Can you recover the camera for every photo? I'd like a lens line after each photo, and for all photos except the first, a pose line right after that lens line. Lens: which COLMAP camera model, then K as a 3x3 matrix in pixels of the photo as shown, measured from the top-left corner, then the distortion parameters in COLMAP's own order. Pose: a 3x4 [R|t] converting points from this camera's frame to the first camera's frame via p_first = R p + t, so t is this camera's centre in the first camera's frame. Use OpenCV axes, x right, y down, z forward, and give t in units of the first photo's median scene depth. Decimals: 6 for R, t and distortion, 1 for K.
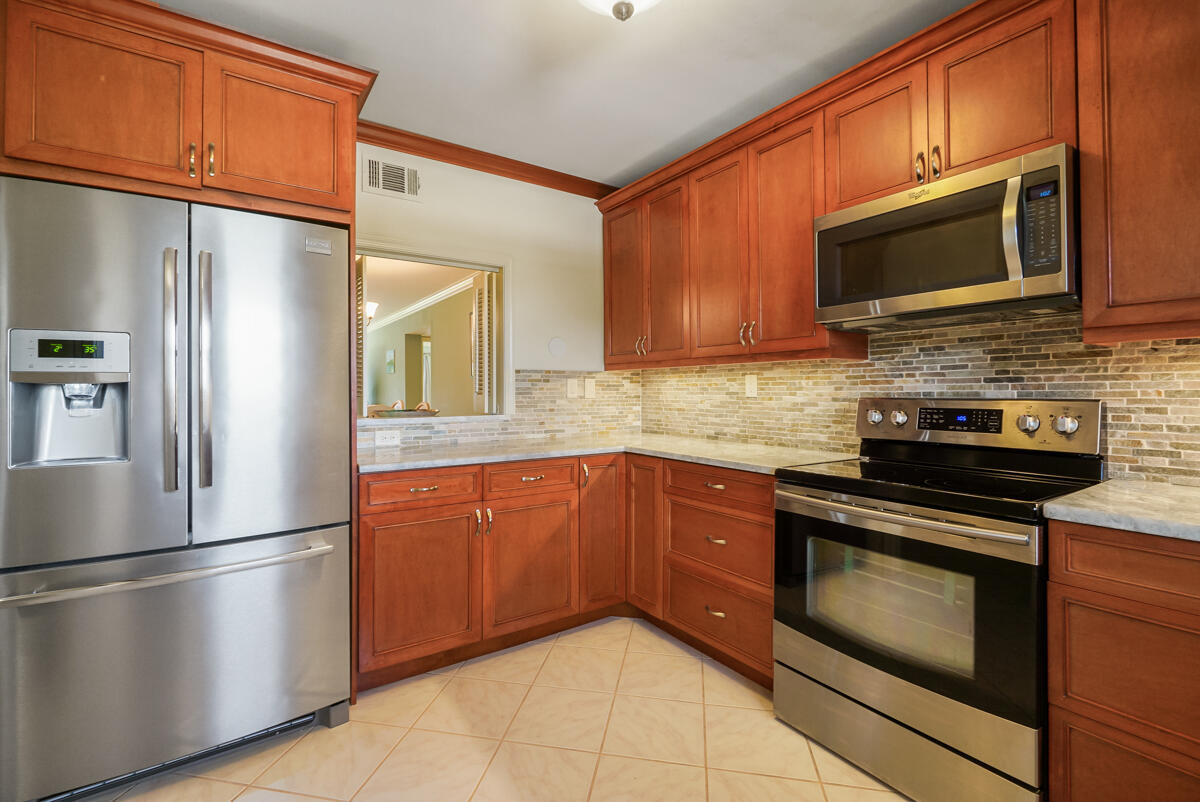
lens RADIAL K [[536.0, 0, 598.5], [0, 536.0, 387.2], [0, 0, 1]] dist [0.000556, 0.000158]
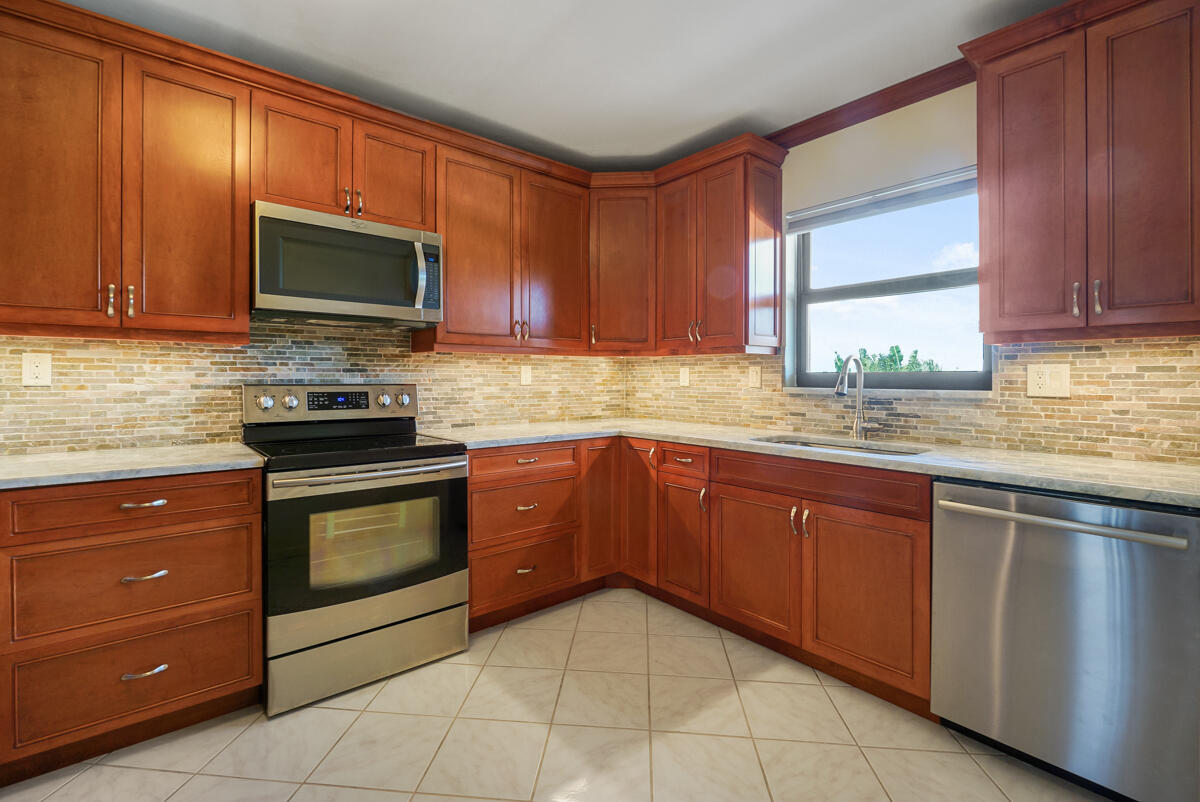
lens RADIAL K [[527.3, 0, 598.8], [0, 527.3, 375.9], [0, 0, 1]] dist [-0.000535, -0.000286]
pose [[-0.108331, 0.006510, 0.994094, -0.591638], [-0.012912, 0.999885, -0.007955, 0.002972], [-0.994031, -0.013697, -0.108235, 0.461754]]
